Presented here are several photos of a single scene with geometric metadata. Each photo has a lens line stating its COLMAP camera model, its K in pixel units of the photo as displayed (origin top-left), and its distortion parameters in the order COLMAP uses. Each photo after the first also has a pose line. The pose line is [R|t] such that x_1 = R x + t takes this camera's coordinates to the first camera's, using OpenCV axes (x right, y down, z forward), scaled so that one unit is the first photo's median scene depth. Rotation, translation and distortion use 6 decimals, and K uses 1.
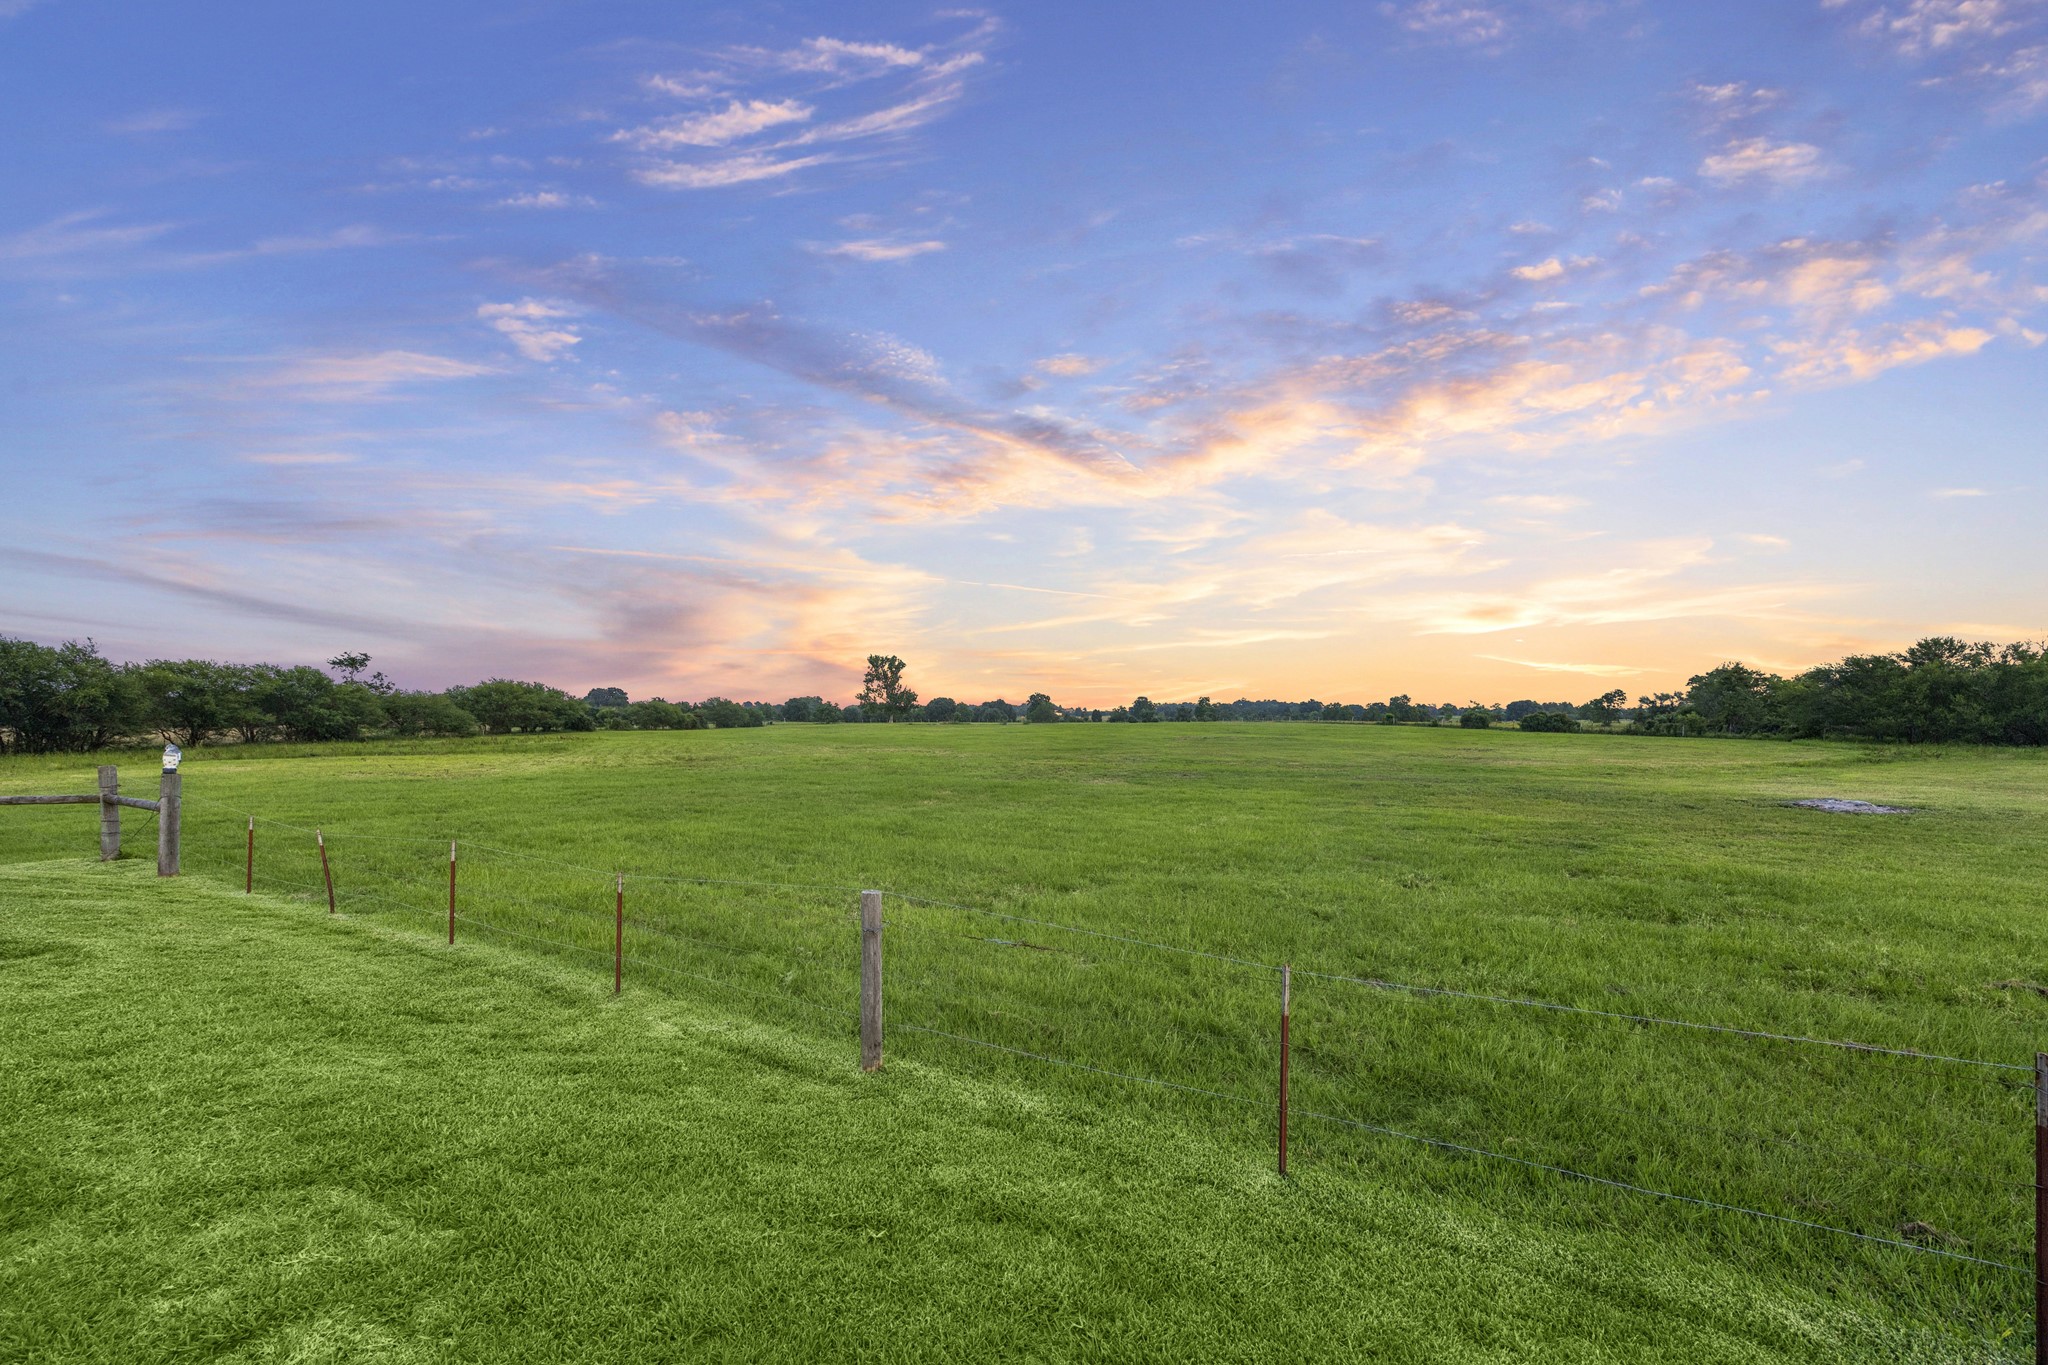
lens RADIAL K [[784.8, 0, 1031.7], [0, 784.8, 683.4], [0, 0, 1]] dist [-0.002241, 0.000079]
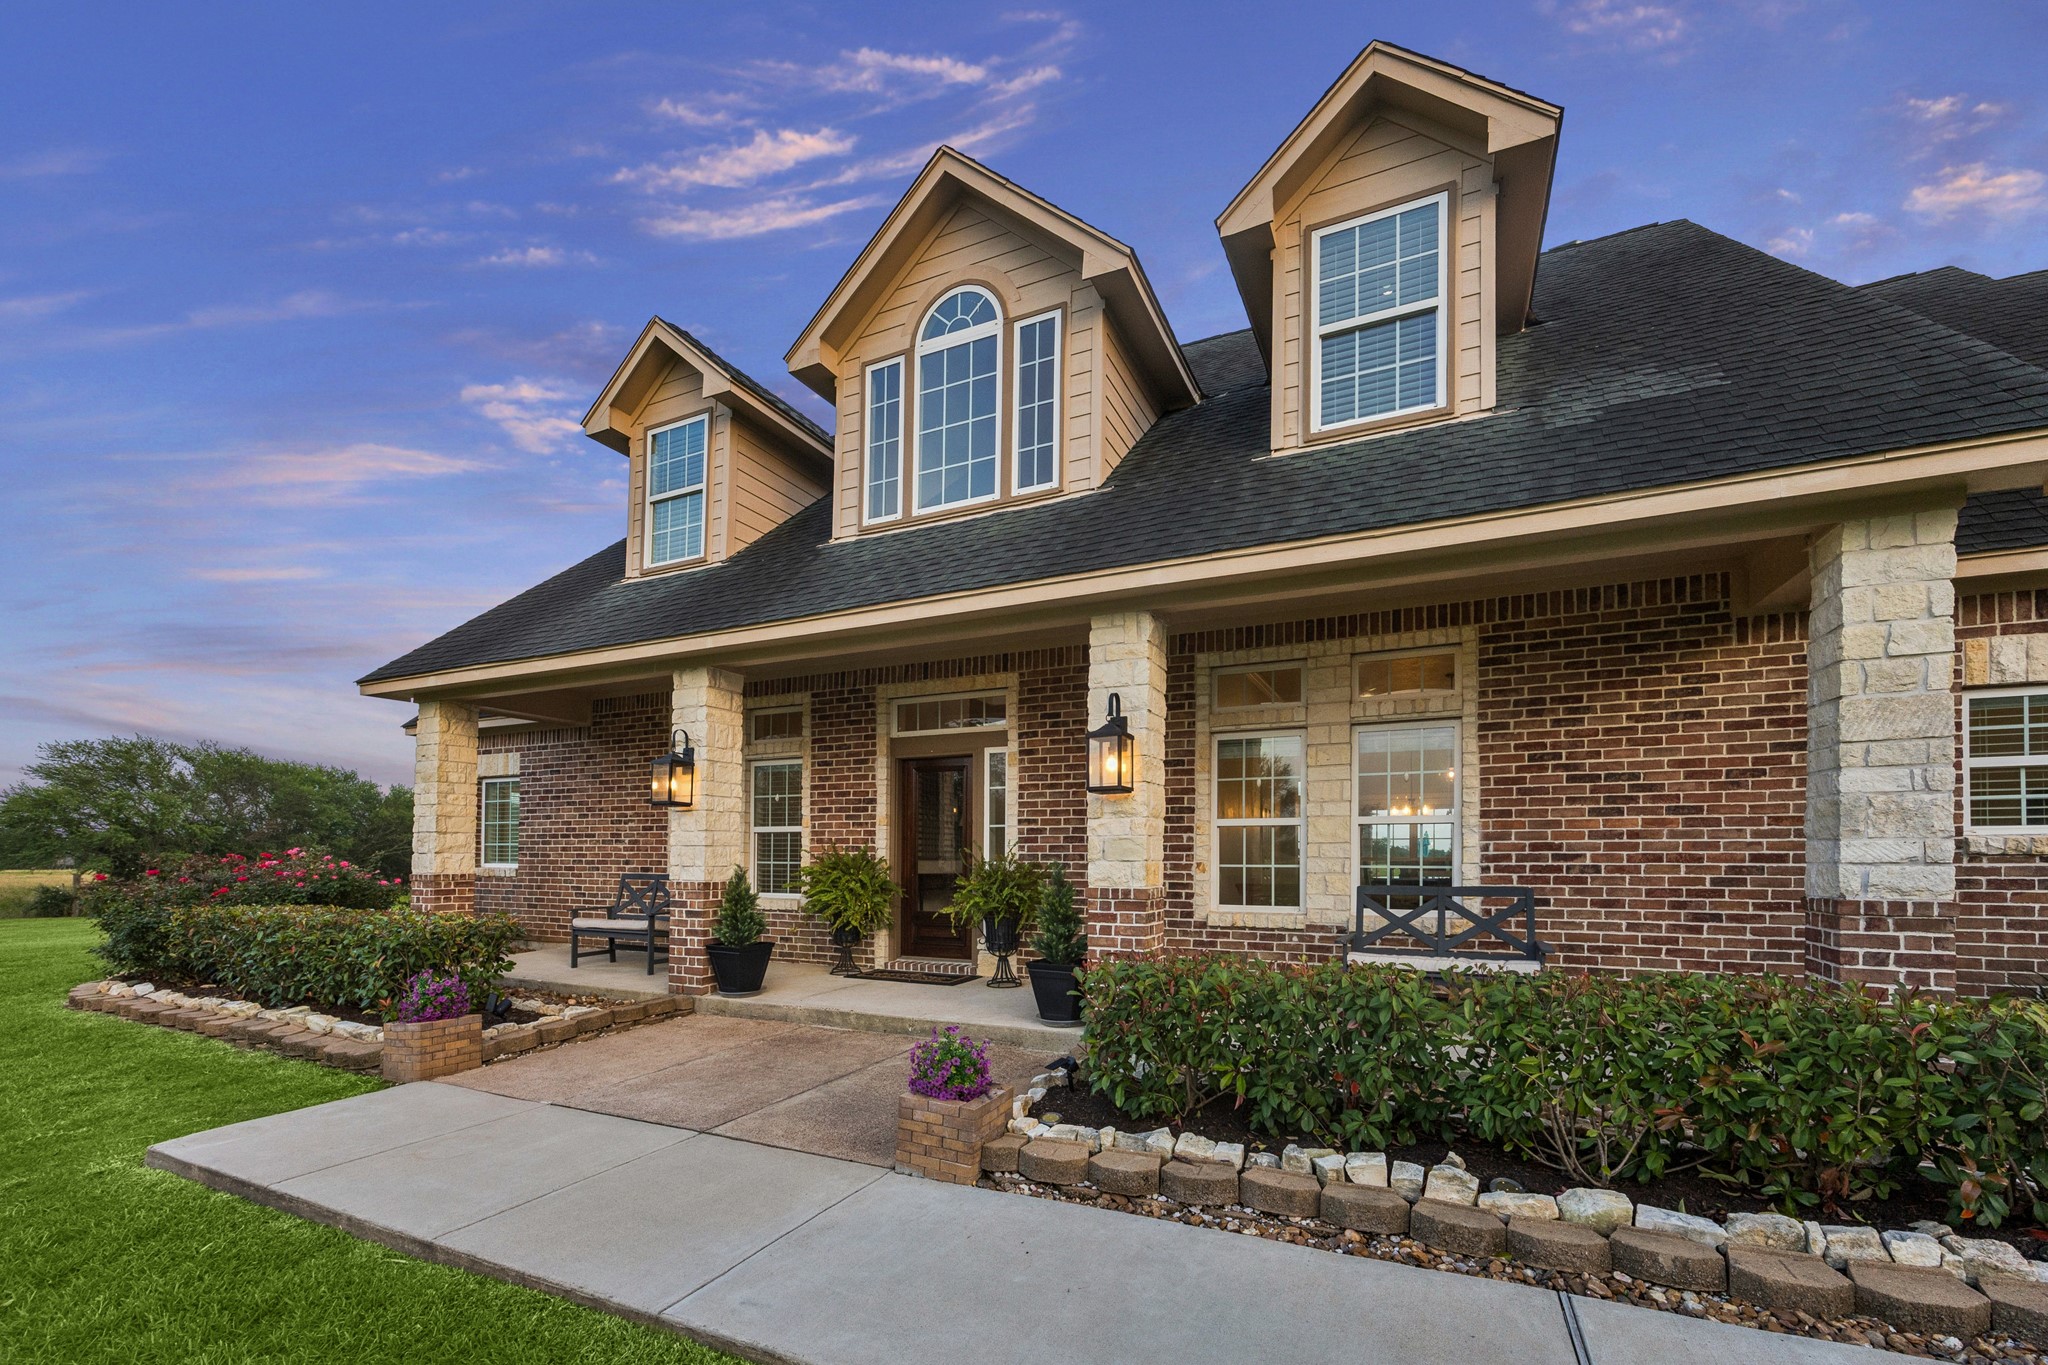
lens RADIAL K [[784.8, 0, 1031.7], [0, 784.8, 683.4], [0, 0, 1]] dist [-0.002241, 0.000079]
pose [[0.995398, -0.021782, -0.093321, -0.028668], [0.006859, 0.987521, -0.157336, -0.034720], [0.095583, 0.155972, 0.983126, 0.288765]]
